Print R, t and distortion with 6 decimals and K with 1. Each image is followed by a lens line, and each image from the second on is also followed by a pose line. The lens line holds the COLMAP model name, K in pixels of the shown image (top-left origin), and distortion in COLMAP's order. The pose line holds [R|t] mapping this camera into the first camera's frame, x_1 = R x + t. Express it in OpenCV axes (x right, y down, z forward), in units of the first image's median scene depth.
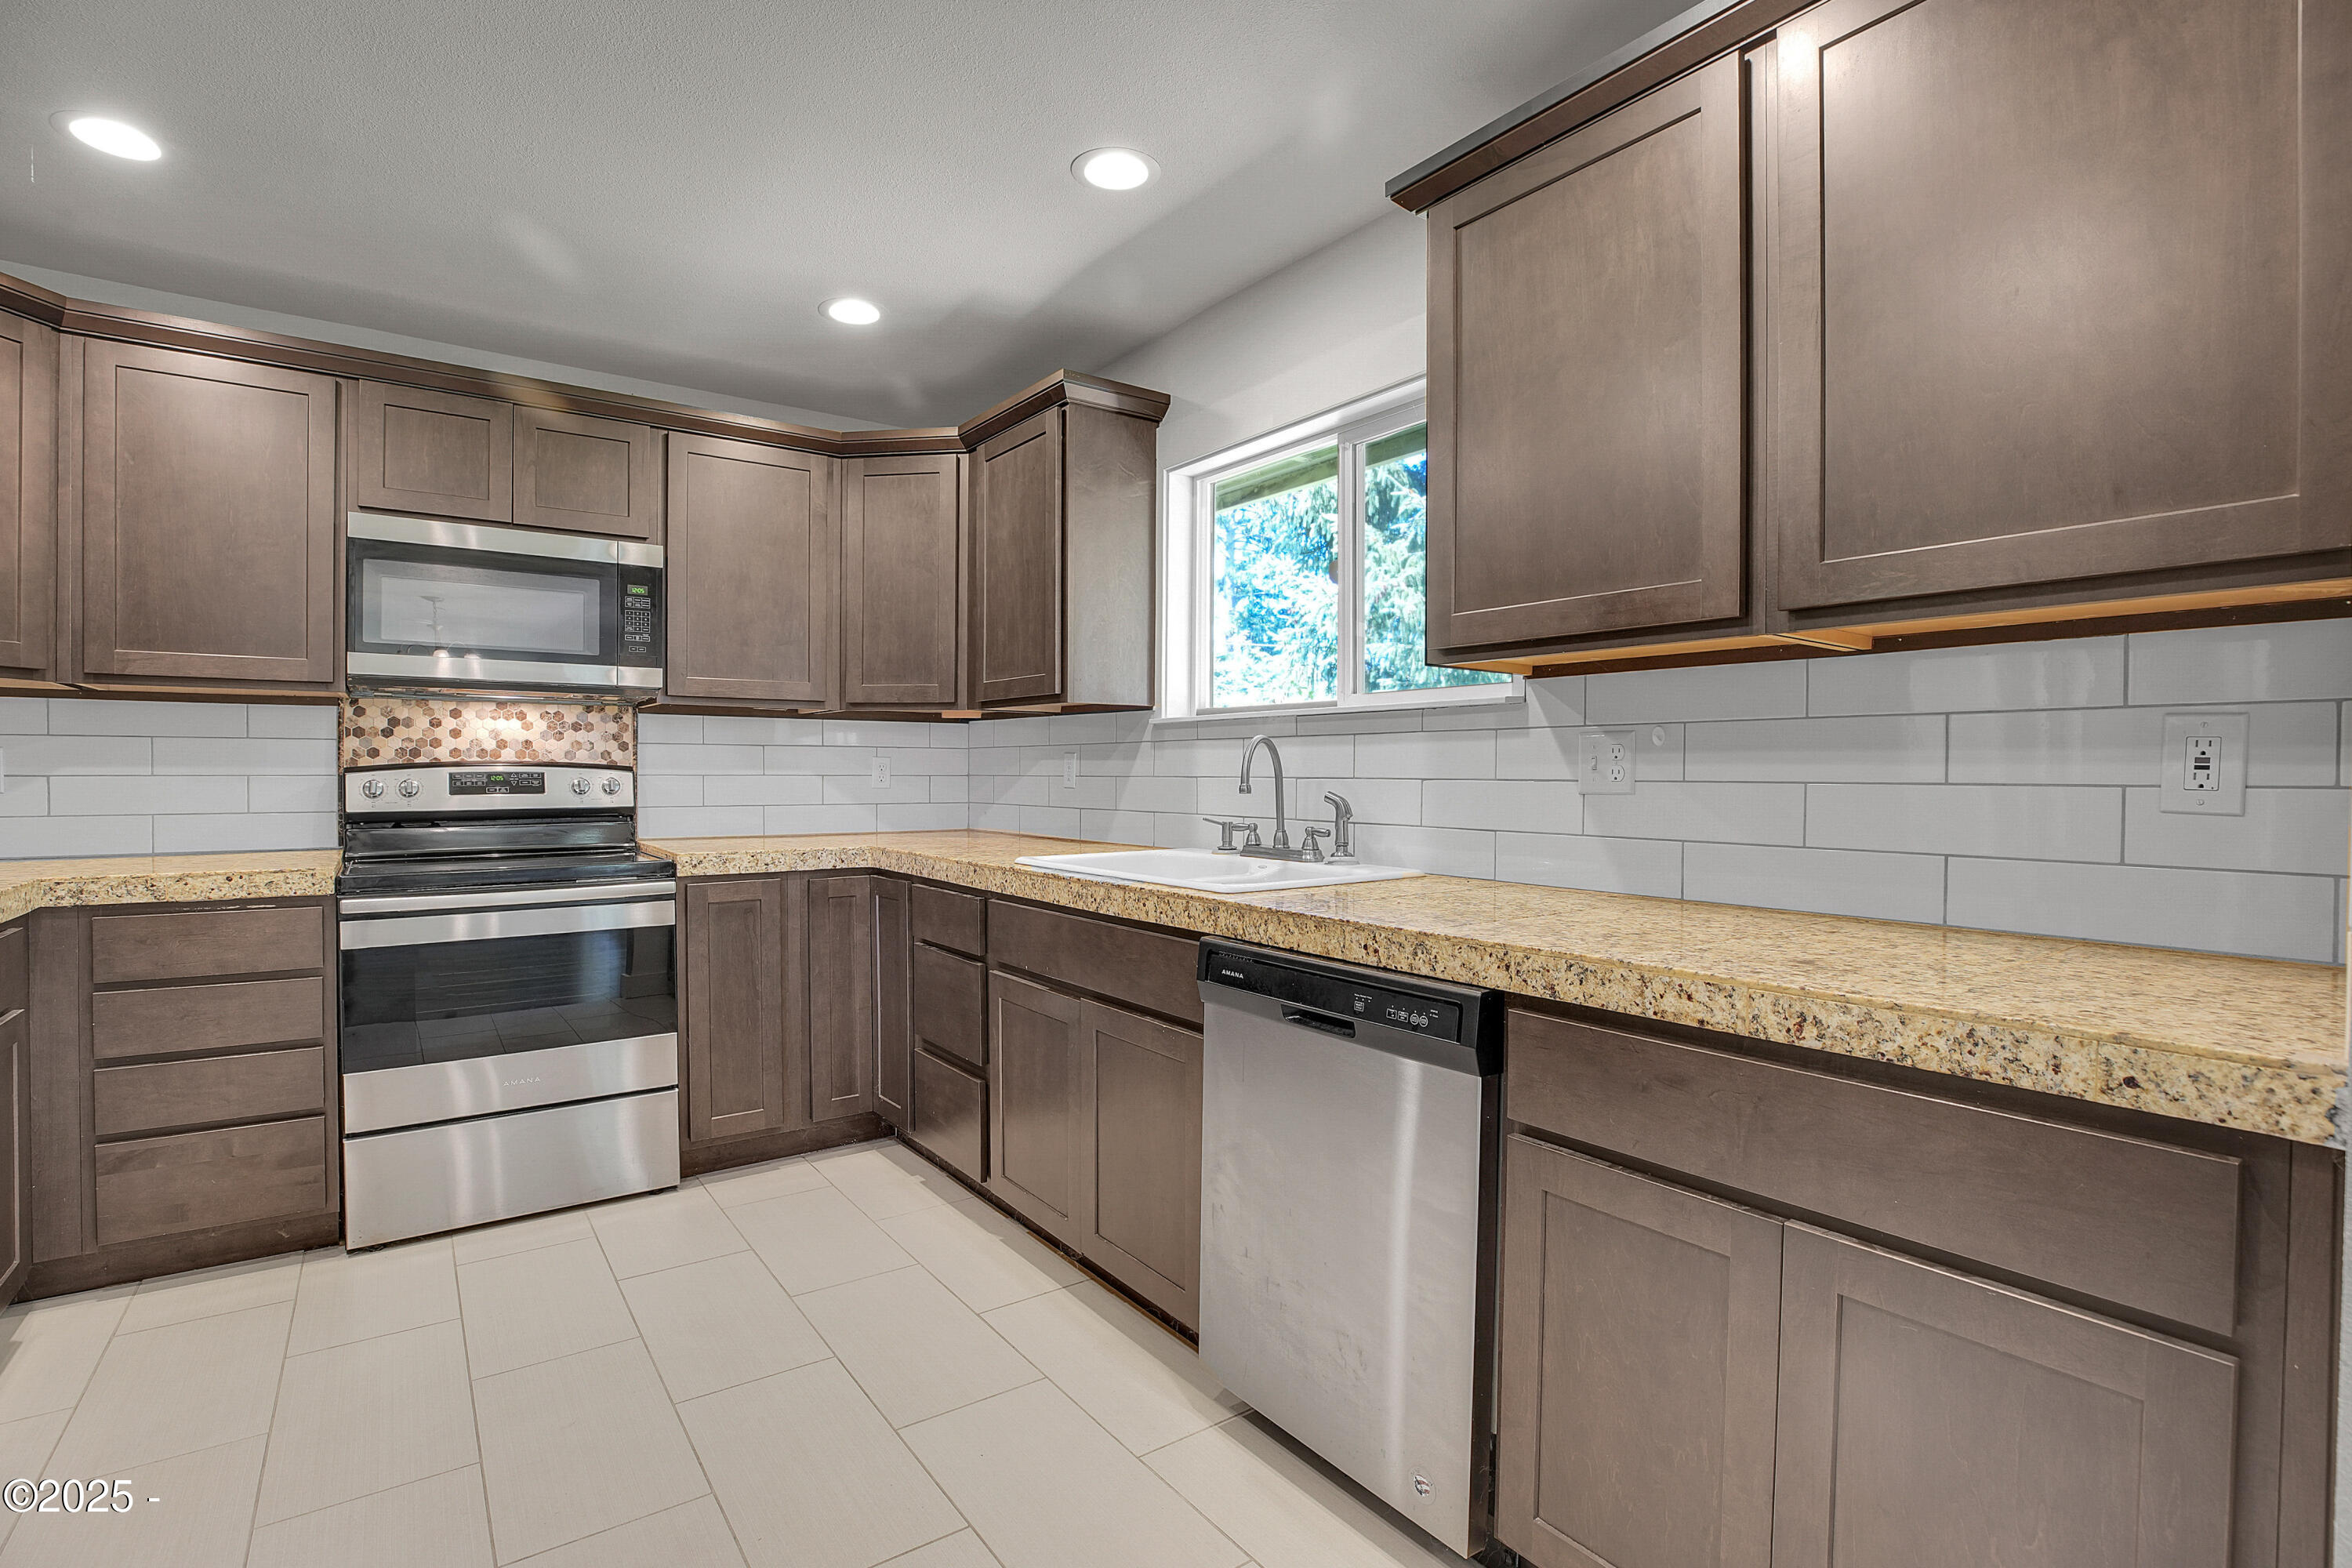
lens RADIAL K [[1111.7, 0, 1170.3], [0, 1111.7, 797.2], [0, 0, 1]] dist [-0.051054, 0.014467]
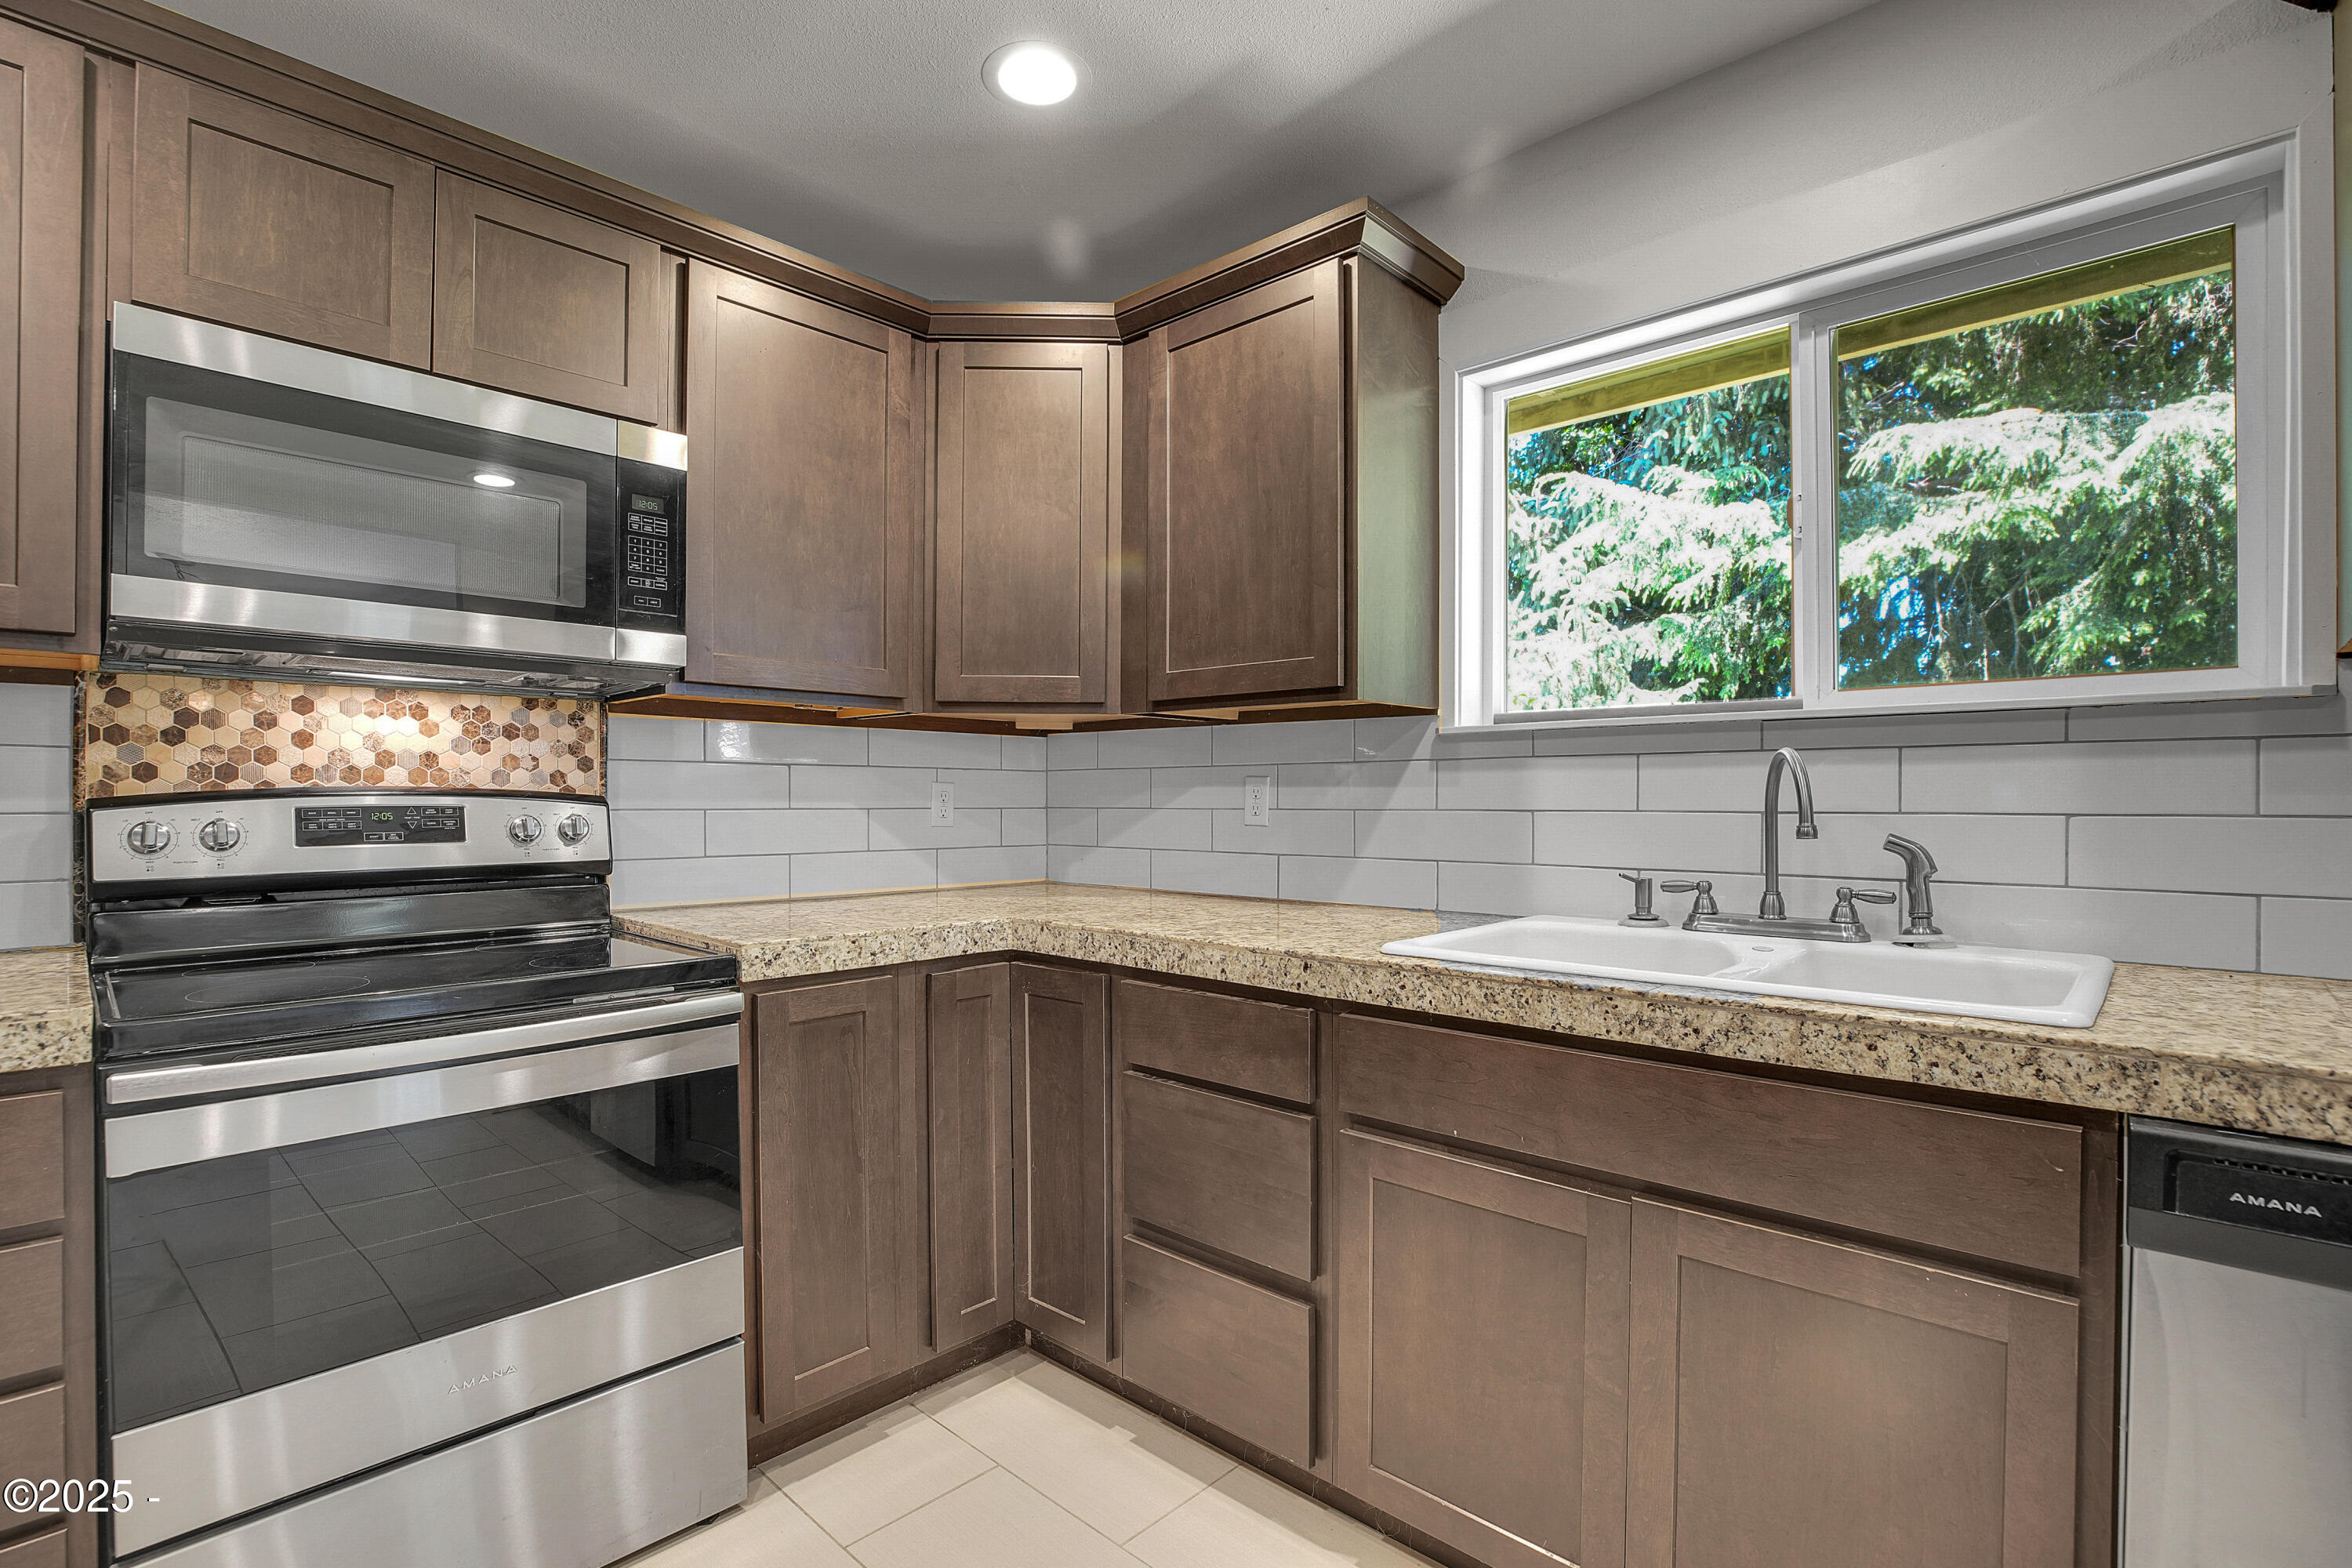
lens RADIAL K [[1091.0, 0, 1161.6], [0, 1091.0, 811.5], [0, 0, 1]] dist [-0.046287, 0.011823]
pose [[0.982887, -0.004008, 0.184166, -0.315632], [0.006225, 0.999915, -0.011464, -0.011082], [-0.184104, 0.012414, 0.982828, 0.365850]]
